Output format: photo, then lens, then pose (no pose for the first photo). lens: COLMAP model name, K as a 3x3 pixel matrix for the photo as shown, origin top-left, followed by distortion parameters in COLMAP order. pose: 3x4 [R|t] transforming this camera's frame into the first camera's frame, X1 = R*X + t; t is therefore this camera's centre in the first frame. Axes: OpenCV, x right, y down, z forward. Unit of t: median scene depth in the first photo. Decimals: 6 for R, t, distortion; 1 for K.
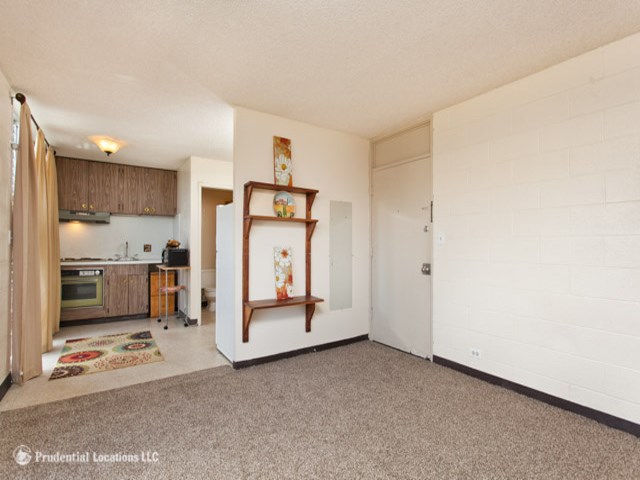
lens RADIAL K [[304.8, 0, 330.0], [0, 304.8, 248.2], [0, 0, 1]] dist [-0.013636, -0.000105]
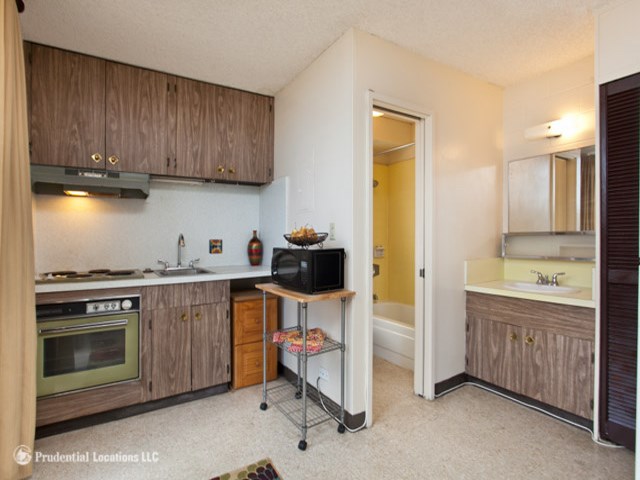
lens RADIAL K [[330.4, 0, 356.6], [0, 330.4, 237.6], [0, 0, 1]] dist [-0.013068, 0.008897]
pose [[0.999833, -0.015648, -0.009427, -0.408160], [0.015489, 0.999739, -0.016778, -0.003254], [0.009687, 0.016629, 0.999815, 0.497709]]
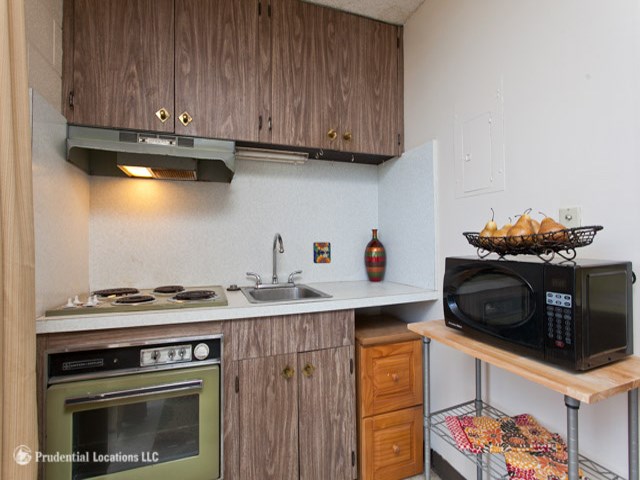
lens RADIAL K [[330.4, 0, 336.0], [0, 330.4, 247.3], [0, 0, 1]] dist [-0.013068, 0.008897]
pose [[0.962579, -0.011232, -0.270768, -0.553004], [0.010319, 0.999935, -0.004796, -0.005869], [0.270805, 0.001822, 0.962633, 0.722637]]
